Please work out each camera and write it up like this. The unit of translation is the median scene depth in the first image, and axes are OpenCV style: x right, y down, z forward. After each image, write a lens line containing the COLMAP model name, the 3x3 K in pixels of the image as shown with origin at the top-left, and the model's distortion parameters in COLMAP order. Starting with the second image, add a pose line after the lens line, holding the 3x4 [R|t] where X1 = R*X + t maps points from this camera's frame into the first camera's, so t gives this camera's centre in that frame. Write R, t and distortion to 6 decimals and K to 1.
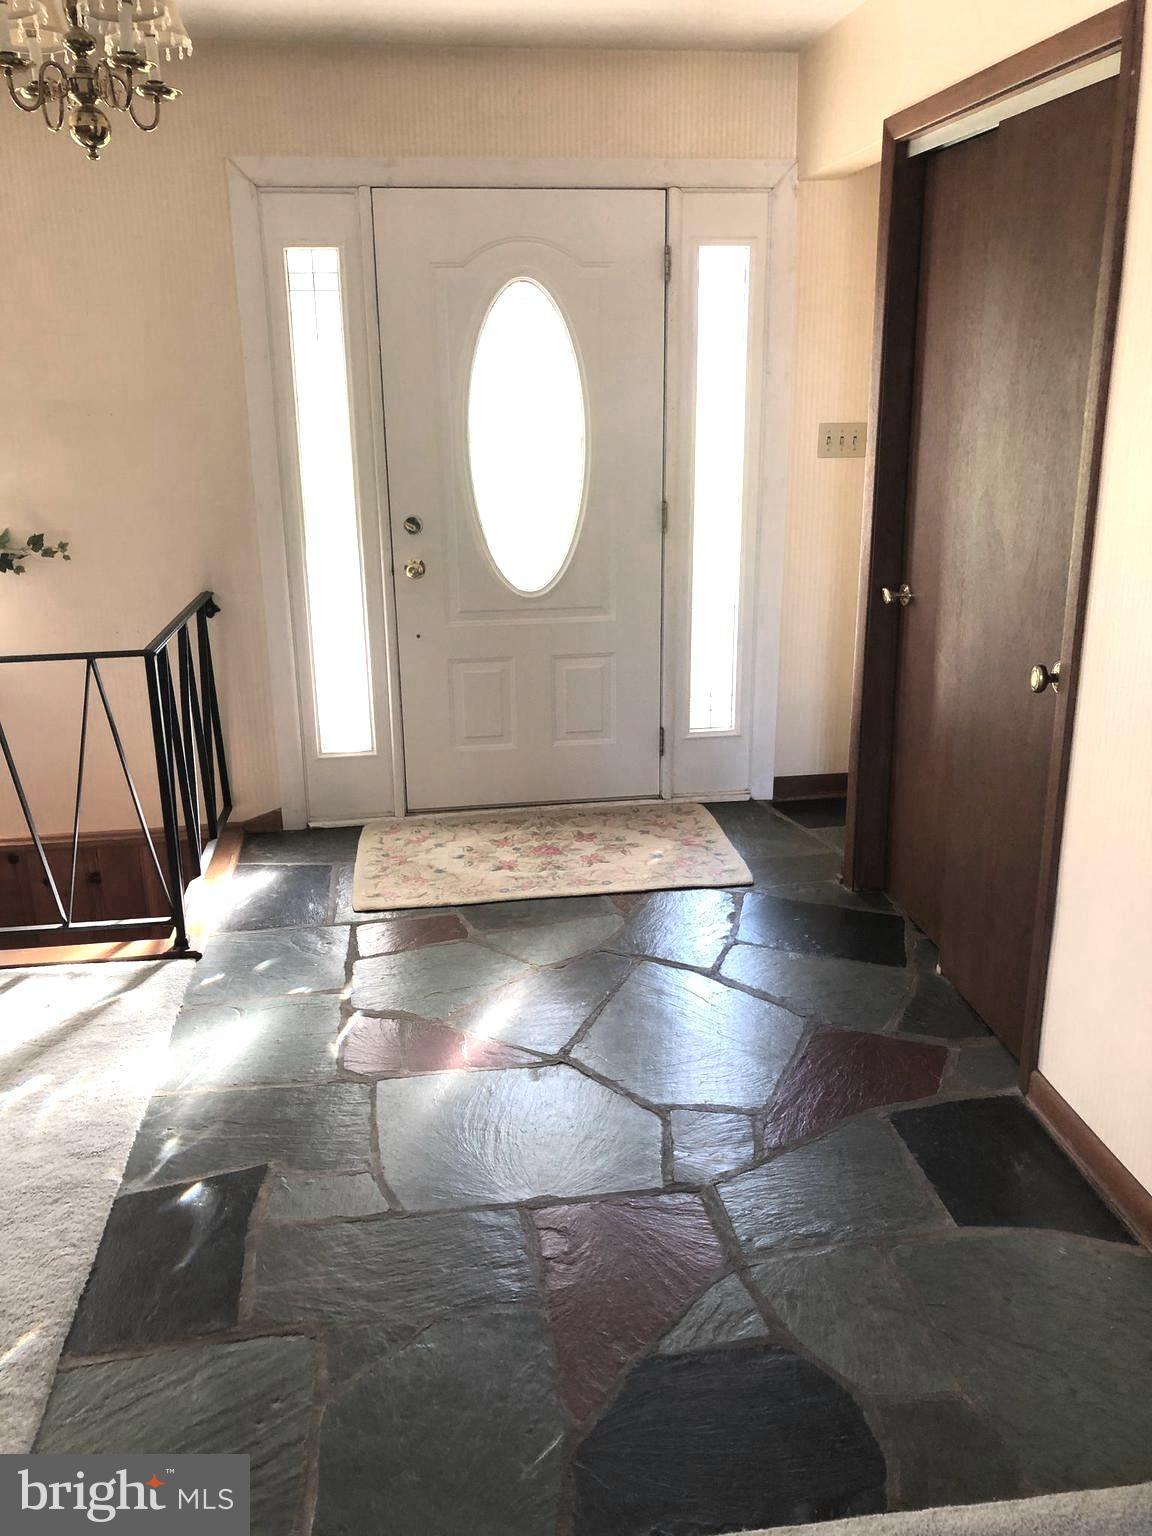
lens RADIAL K [[1267.2, 0, 578.3], [0, 1267.2, 761.4], [0, 0, 1]] dist [0.034436, -0.055543]
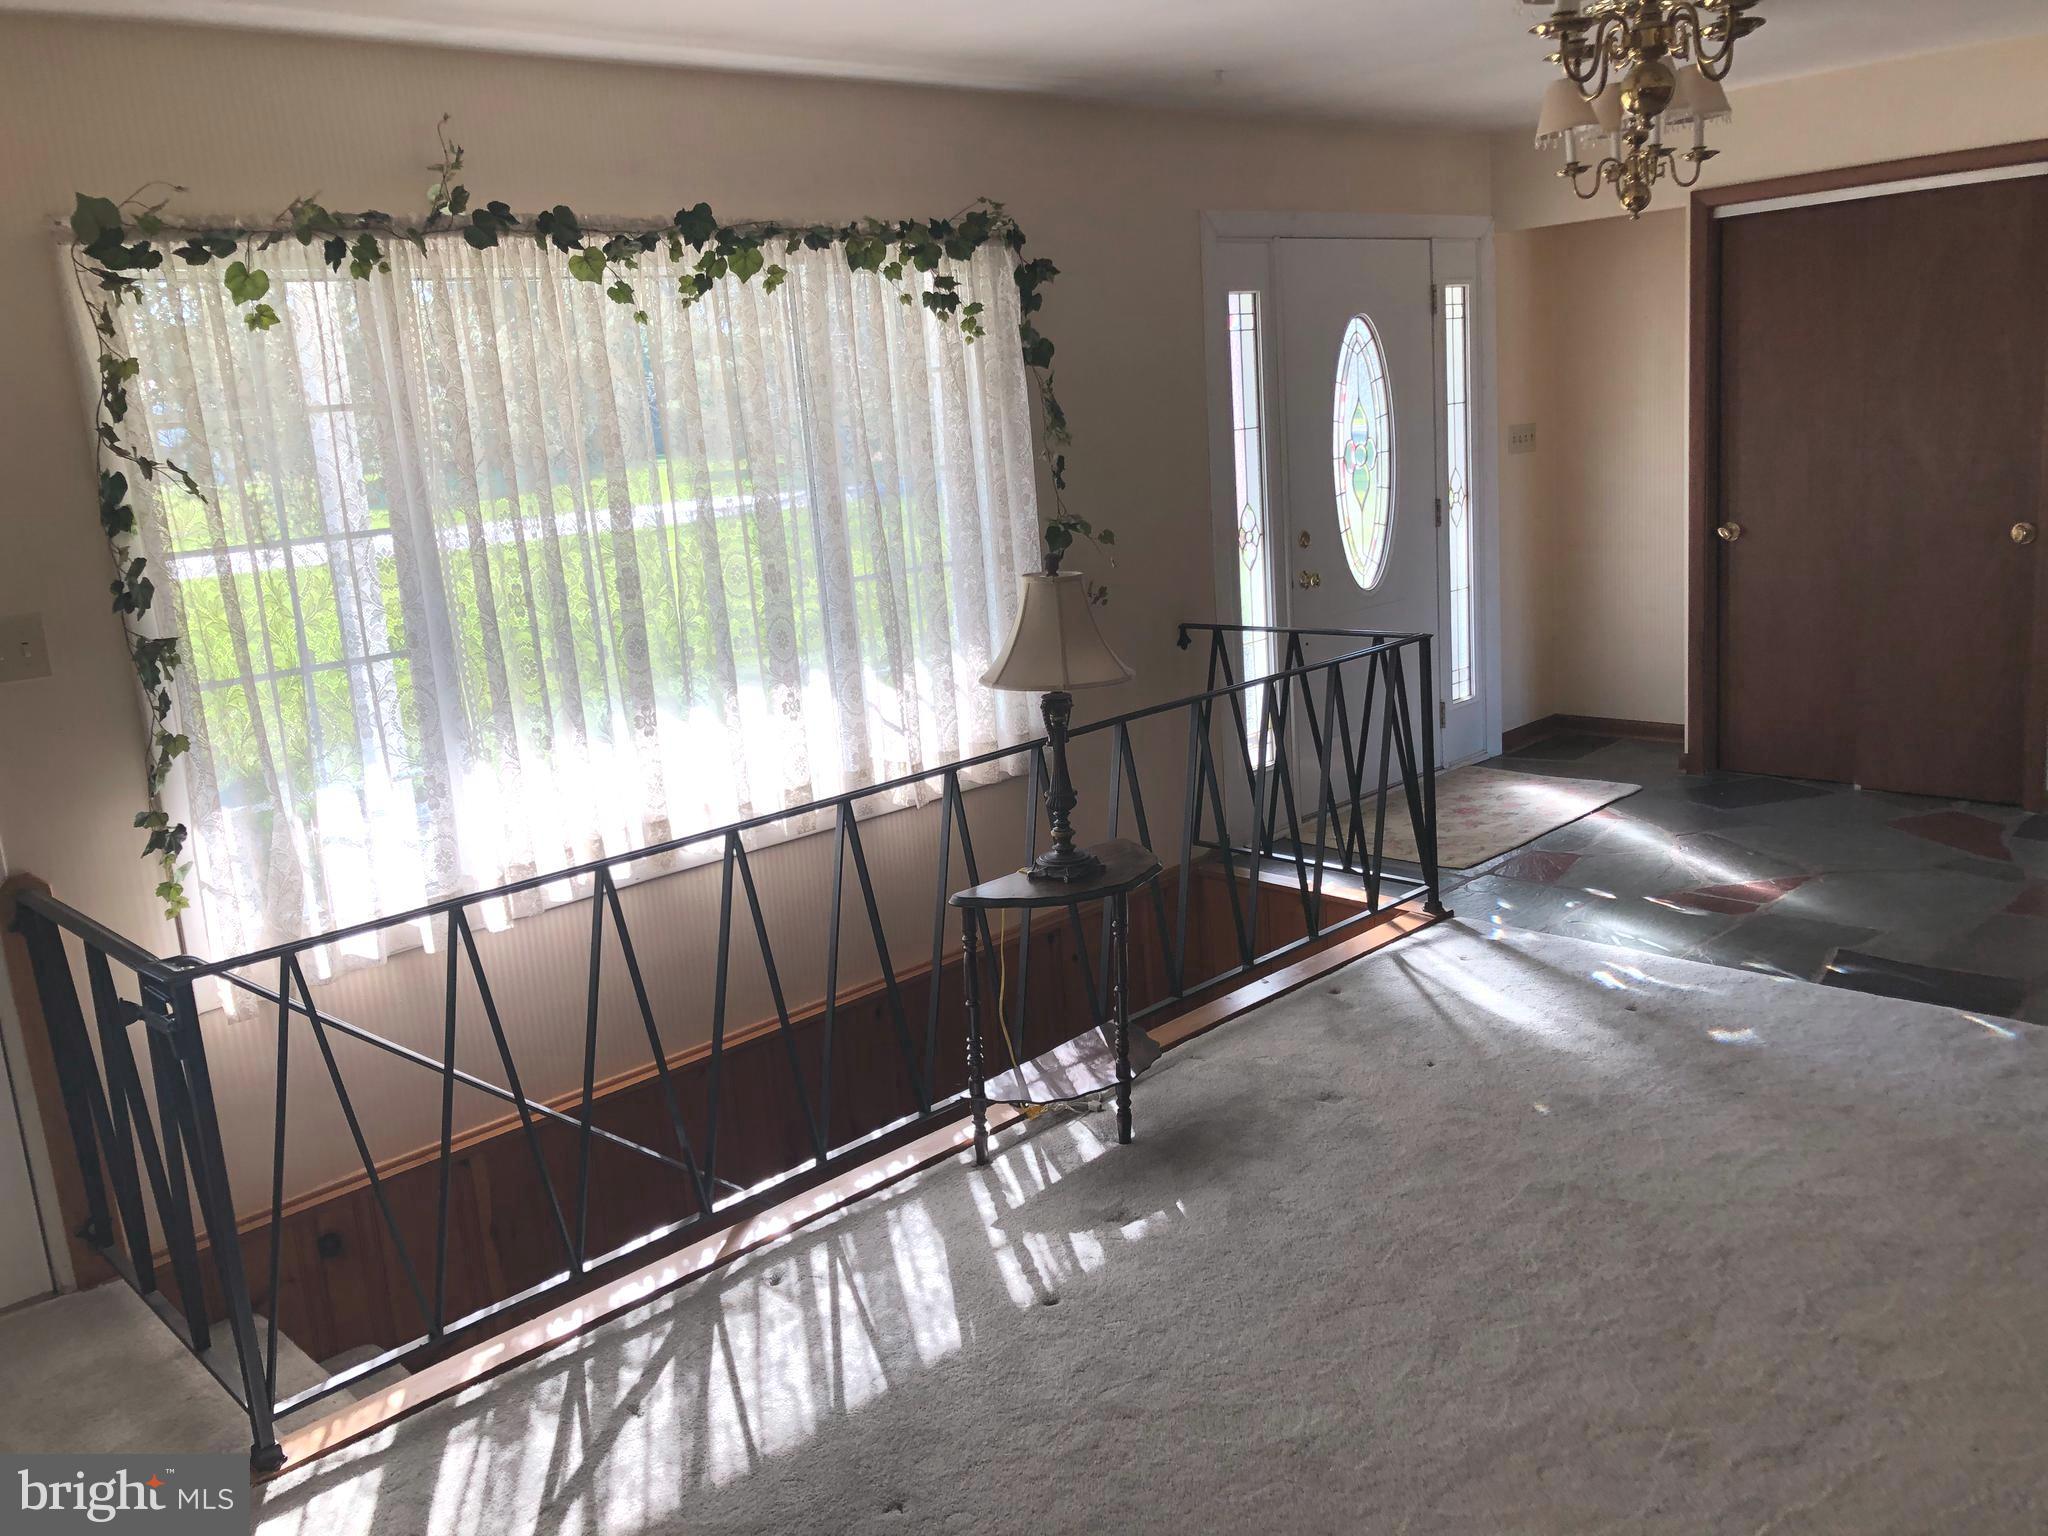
lens RADIAL K [[1689.7, 0, 1035.4], [0, 1689.7, 767.3], [0, 0, 1]] dist [0.034436, -0.055543]
pose [[0.806102, -0.176808, 0.564746, -1.254943], [0.241406, 0.969556, -0.041032, 0.004103], [-0.540298, 0.169409, 0.824244, -0.021737]]
